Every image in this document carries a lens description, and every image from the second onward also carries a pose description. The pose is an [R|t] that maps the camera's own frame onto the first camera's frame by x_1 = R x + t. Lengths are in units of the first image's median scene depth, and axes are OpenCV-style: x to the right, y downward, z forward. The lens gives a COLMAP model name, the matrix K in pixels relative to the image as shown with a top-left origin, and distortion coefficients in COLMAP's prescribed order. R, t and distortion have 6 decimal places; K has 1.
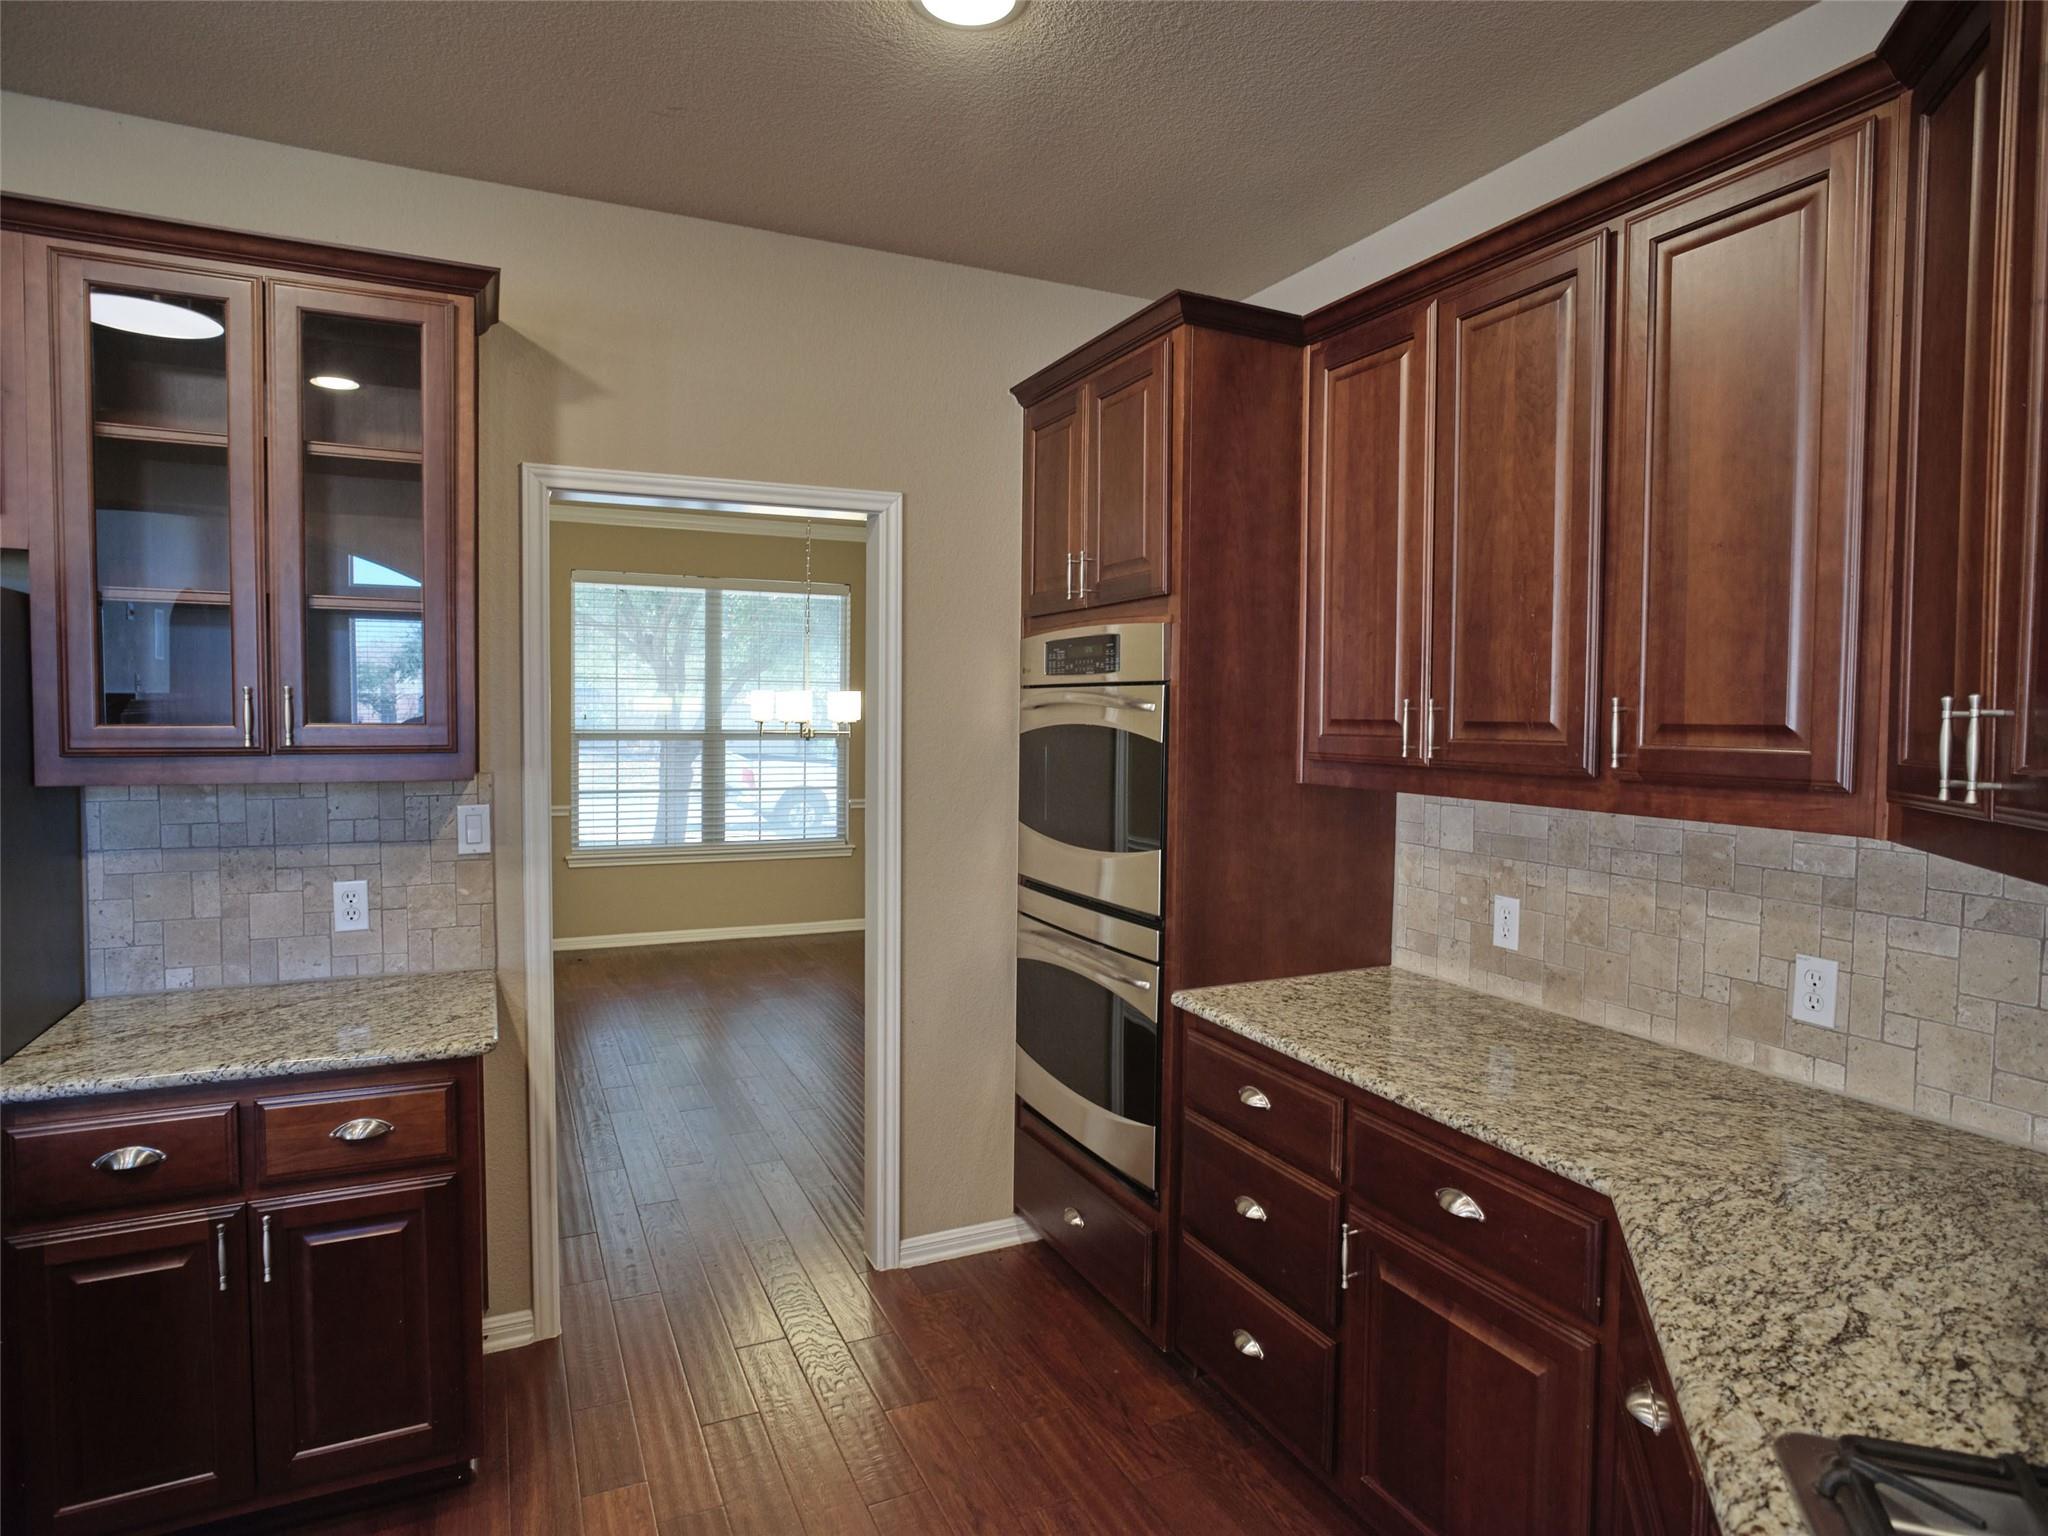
lens RADIAL K [[1168.0, 0, 1048.5], [0, 1168.0, 755.9], [0, 0, 1]] dist [-0.059937, 0.038847]
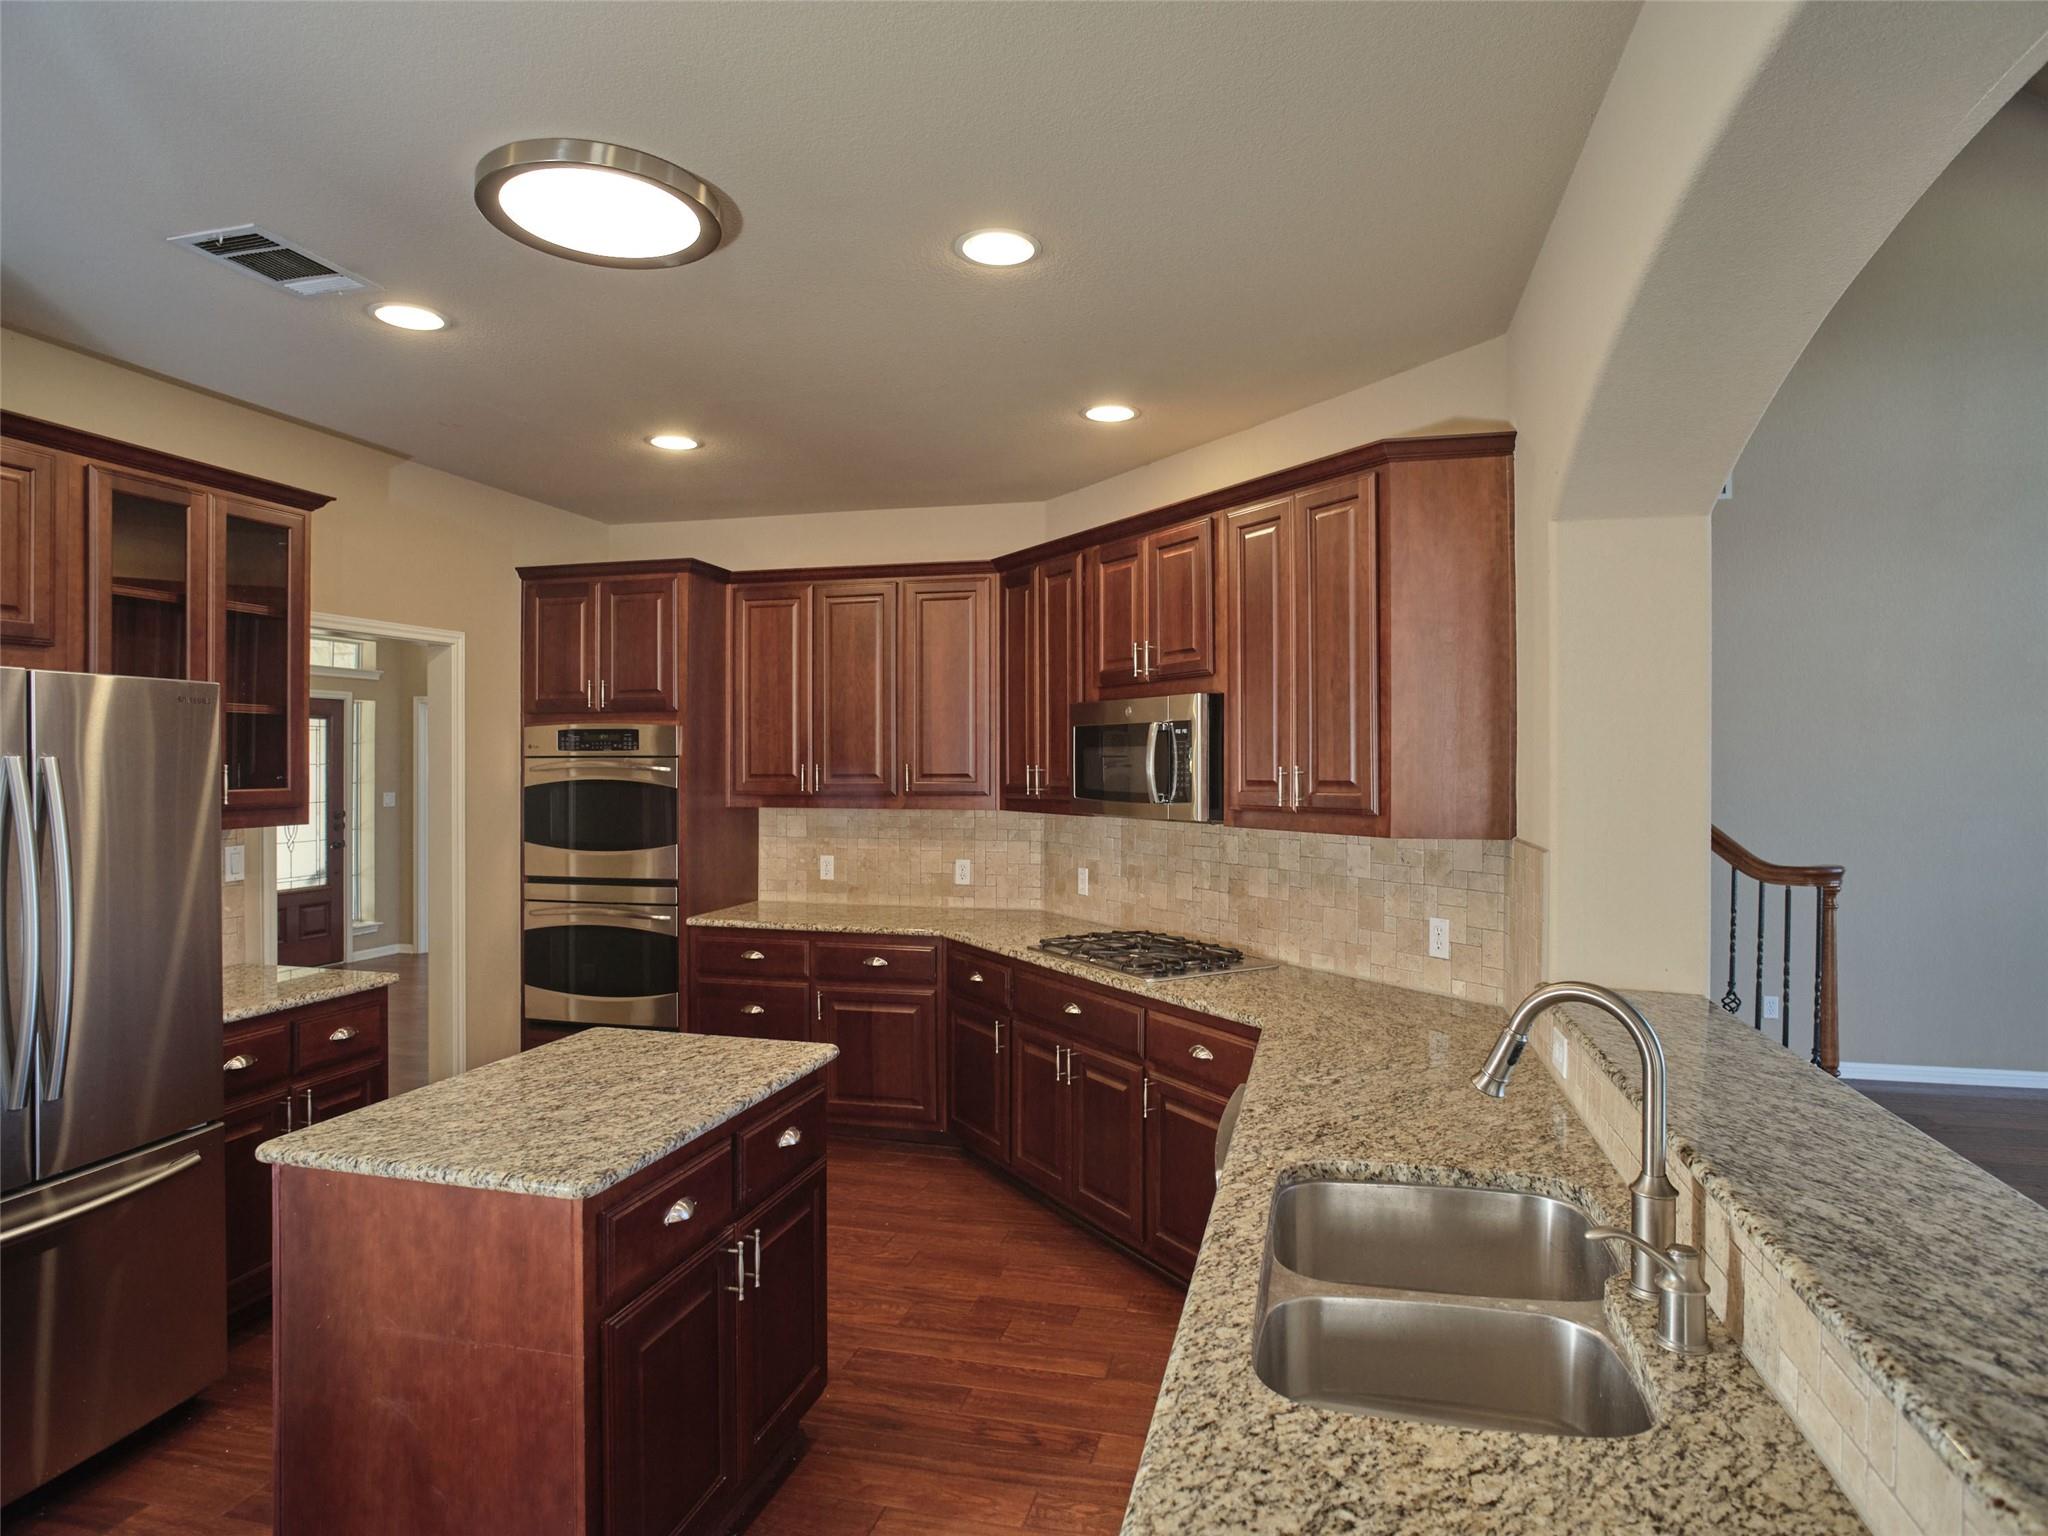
lens RADIAL K [[1168.0, 0, 1048.5], [0, 1168.0, 755.9], [0, 0, 1]] dist [-0.059937, 0.038847]
pose [[0.638002, -0.007785, 0.769995, -1.113022], [0.038256, 0.999035, -0.021597, 0.000178], [-0.769084, 0.043236, 0.637684, -0.775577]]
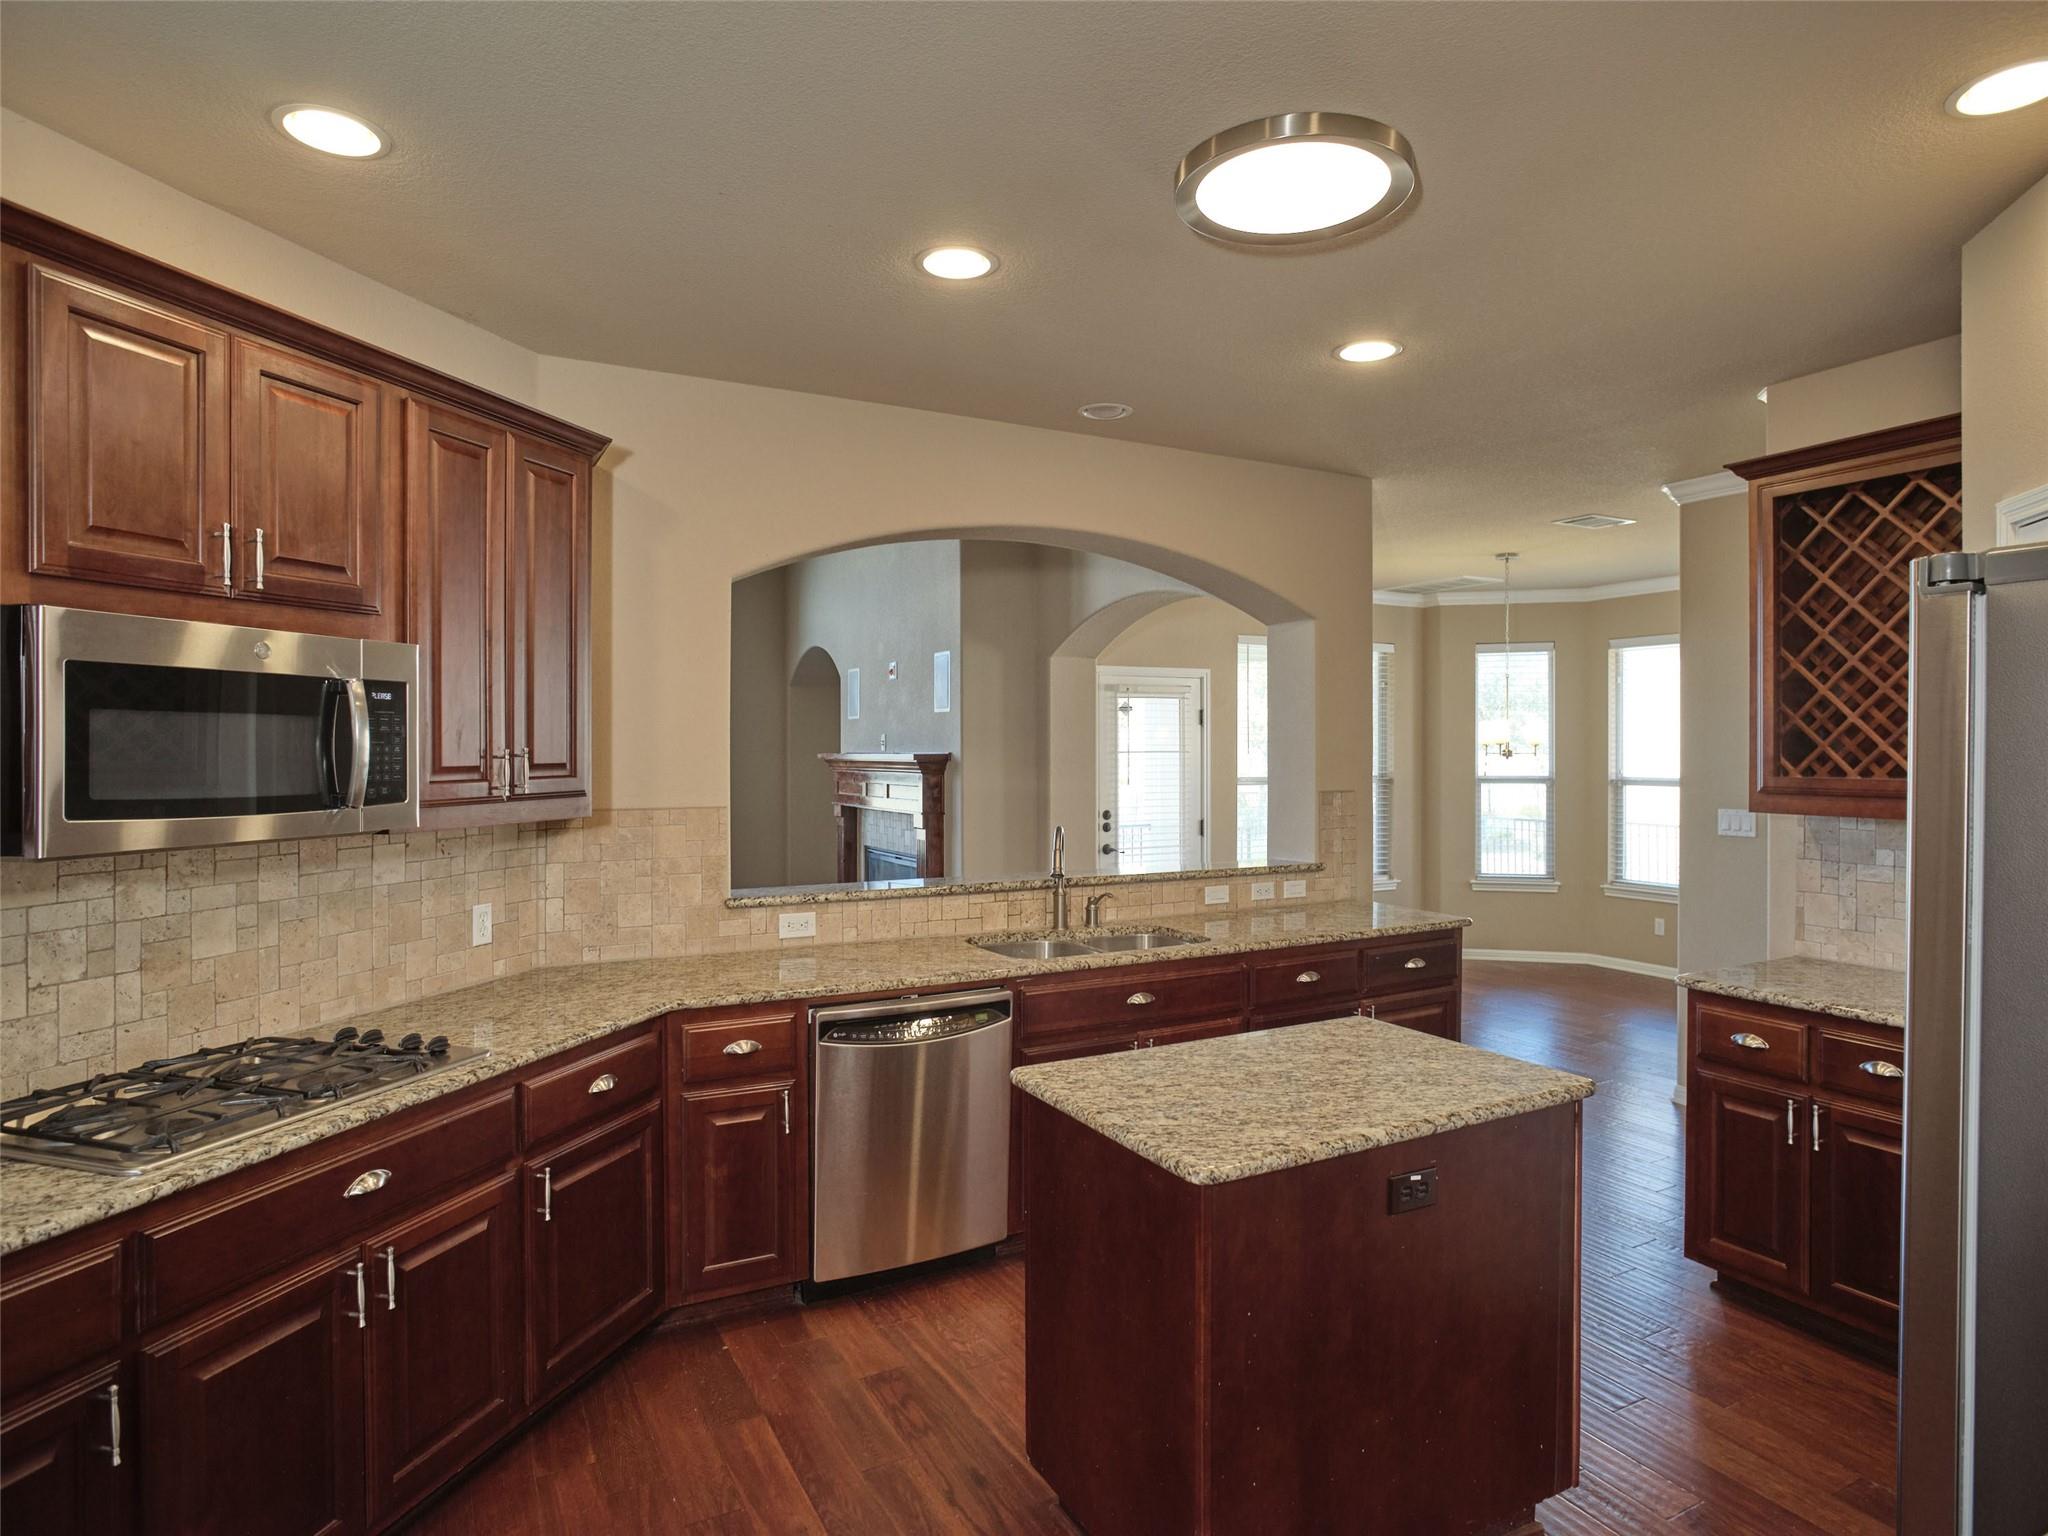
lens RADIAL K [[1168.0, 0, 1048.5], [0, 1168.0, 755.9], [0, 0, 1]] dist [-0.059937, 0.038847]
pose [[-0.998640, -0.011527, -0.050846, -0.297790], [-0.013896, 0.998822, 0.046500, -0.065416], [0.050250, 0.047144, -0.997623, 1.223269]]
